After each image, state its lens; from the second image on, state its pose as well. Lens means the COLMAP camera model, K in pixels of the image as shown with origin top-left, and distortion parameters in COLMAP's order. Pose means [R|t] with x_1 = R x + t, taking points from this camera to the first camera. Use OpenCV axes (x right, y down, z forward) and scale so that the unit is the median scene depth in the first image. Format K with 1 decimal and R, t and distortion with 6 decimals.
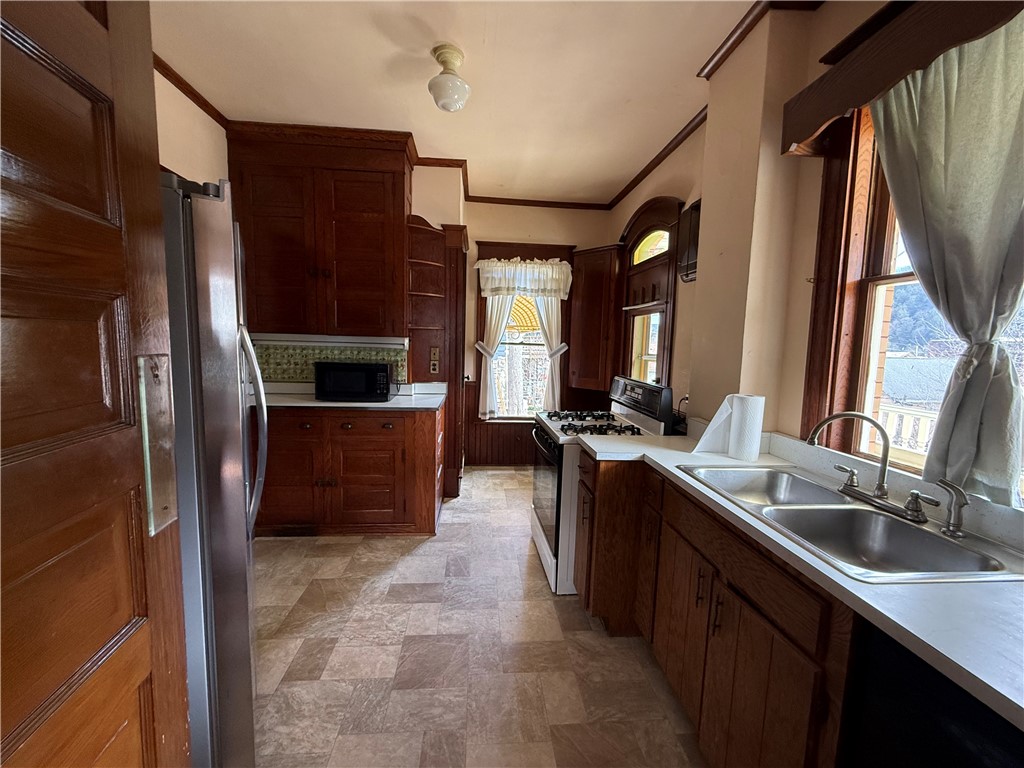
lens RADIAL K [[409.9, 0, 508.3], [0, 409.9, 383.9], [0, 0, 1]] dist [0.000146, 0.000300]
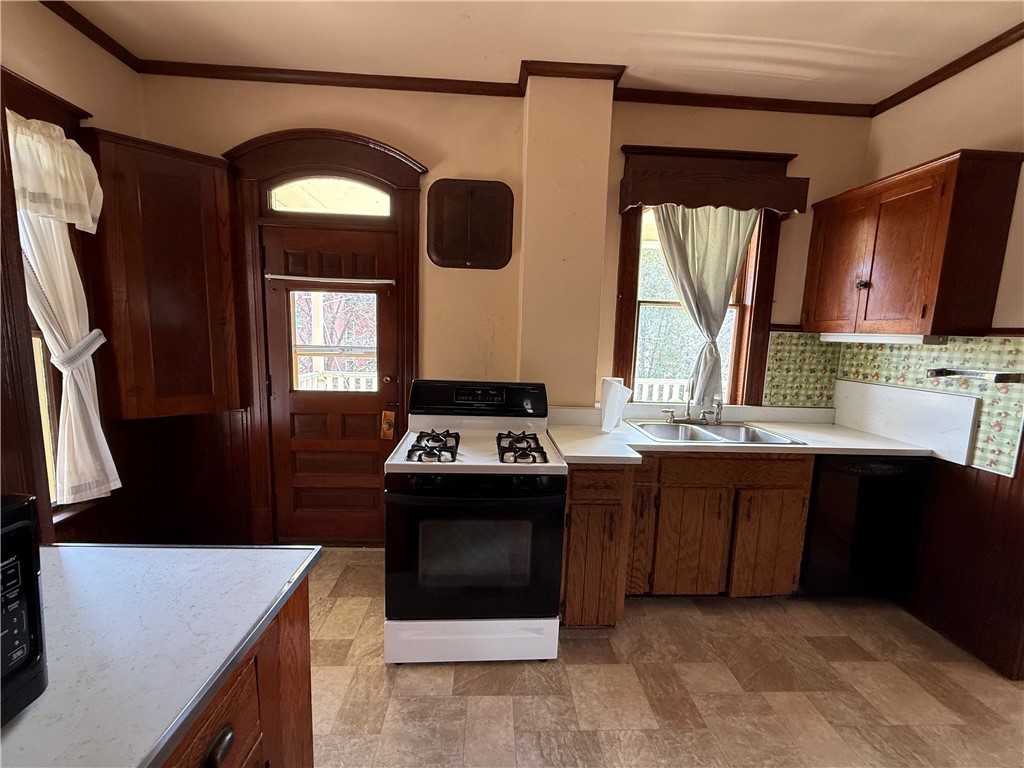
lens RADIAL K [[409.9, 0, 505.1], [0, 409.9, 382.5], [0, 0, 1]] dist [0.000146, 0.000300]
pose [[0.028804, -0.150063, 0.988257, -0.358026], [0.073740, 0.986292, 0.147616, -0.087239], [-0.996861, 0.068622, 0.039474, 0.616699]]
